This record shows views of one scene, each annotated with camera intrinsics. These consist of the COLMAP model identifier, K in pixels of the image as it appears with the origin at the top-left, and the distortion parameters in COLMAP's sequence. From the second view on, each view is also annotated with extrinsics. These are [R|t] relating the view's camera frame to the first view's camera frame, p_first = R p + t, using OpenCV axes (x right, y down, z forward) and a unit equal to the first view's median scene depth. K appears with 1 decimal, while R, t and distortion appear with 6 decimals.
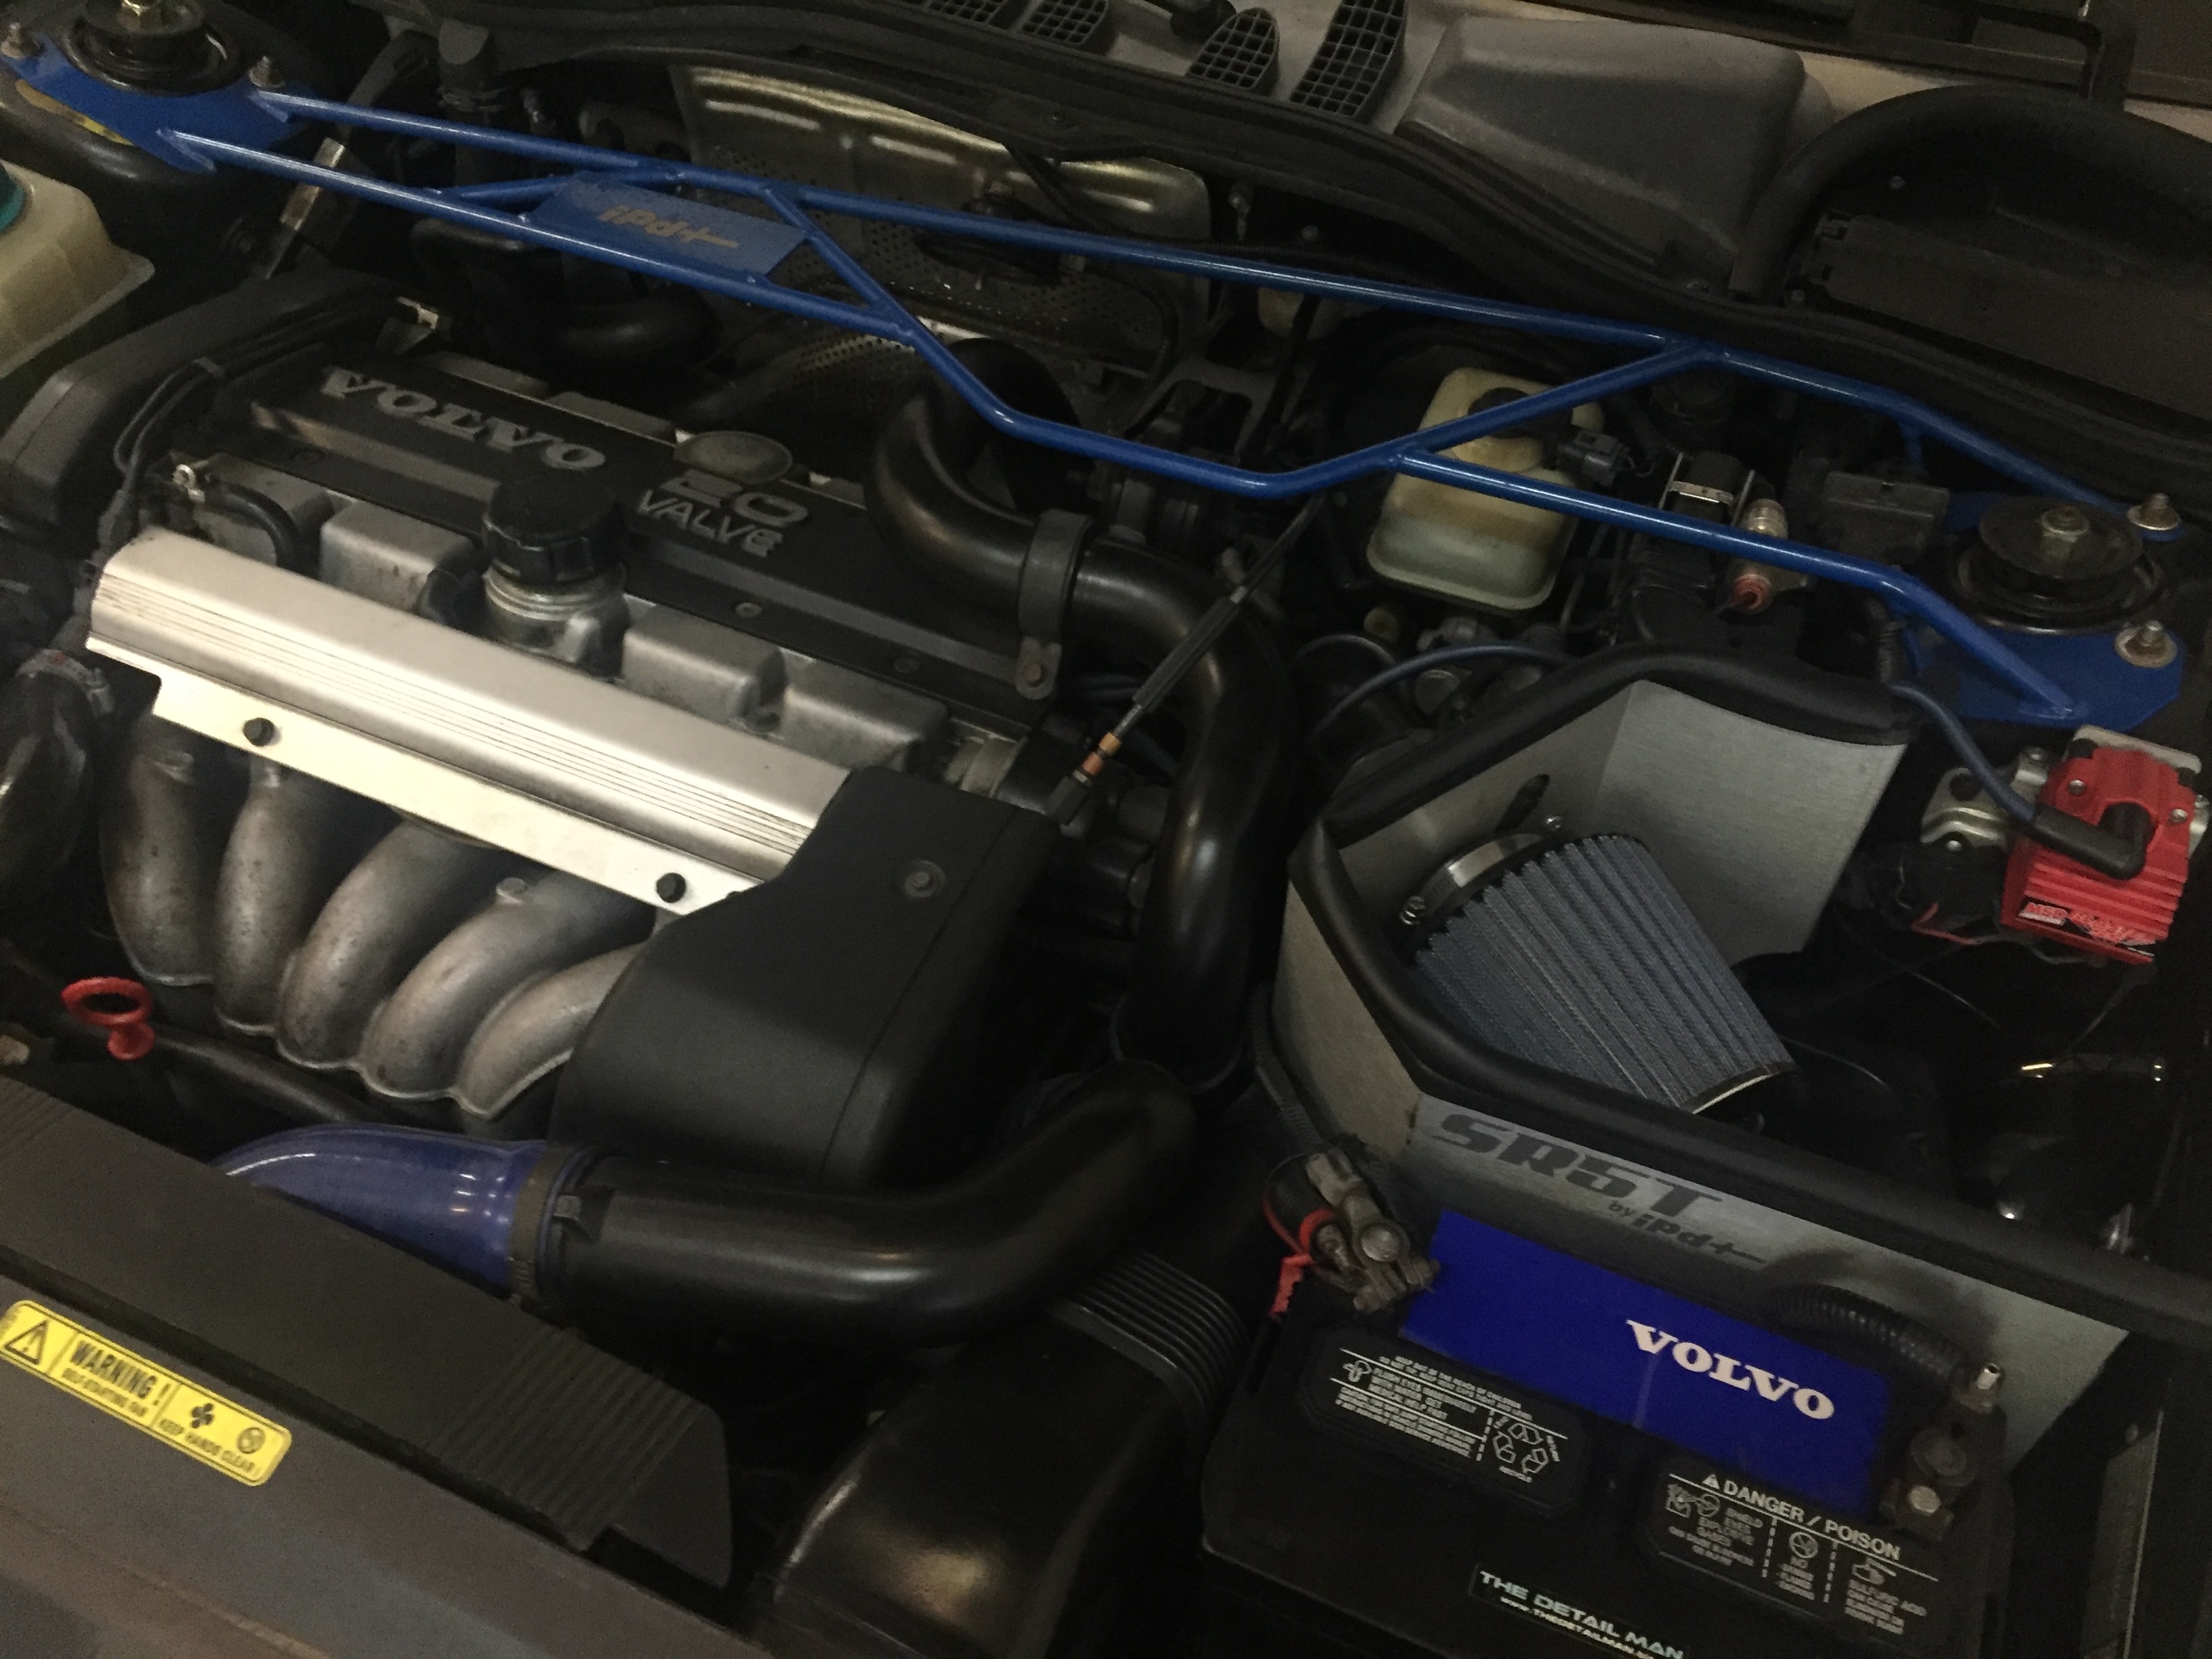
lens RADIAL K [[1904.8, 0, 1106.0], [0, 1904.8, 829.5], [0, 0, 1]] dist [0.089415, -0.129475]
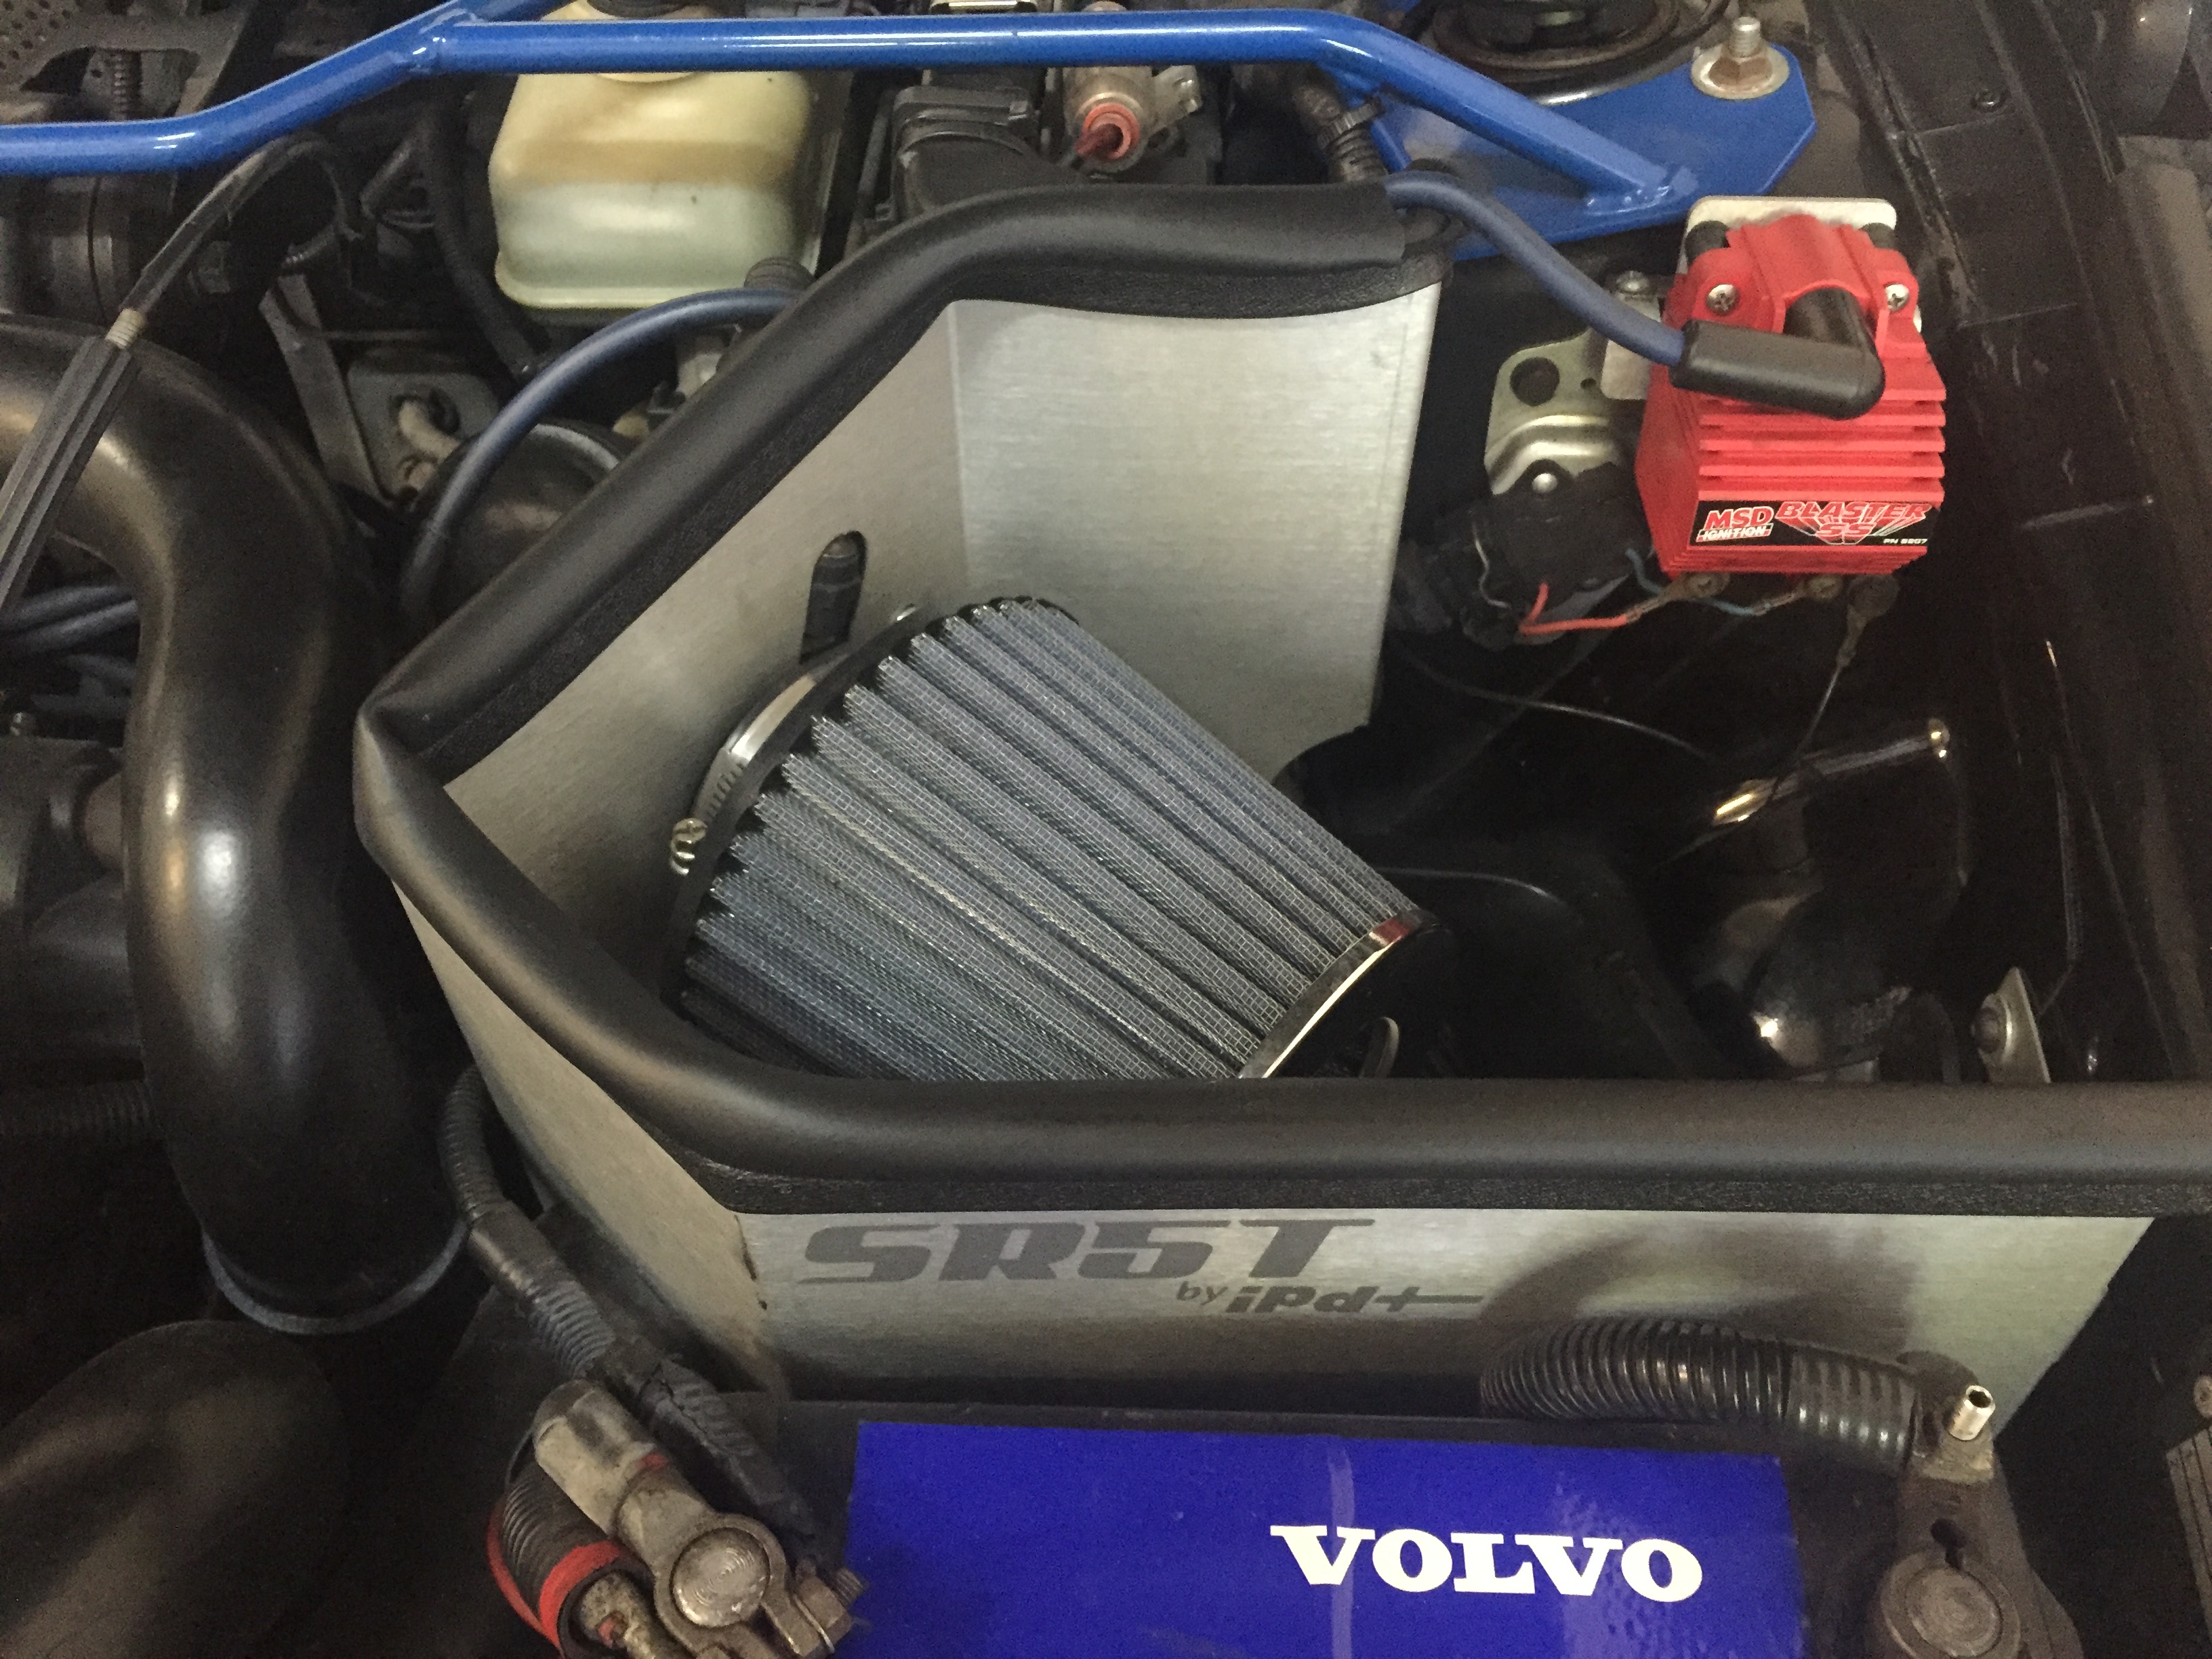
lens RADIAL K [[1904.8, 0, 1106.0], [0, 1904.8, 829.5], [0, 0, 1]] dist [0.089415, -0.129475]
pose [[0.931615, -0.292895, 0.215188, 0.168746], [0.289744, 0.955960, 0.046781, 0.050176], [-0.219413, 0.018768, 0.975451, 0.501292]]
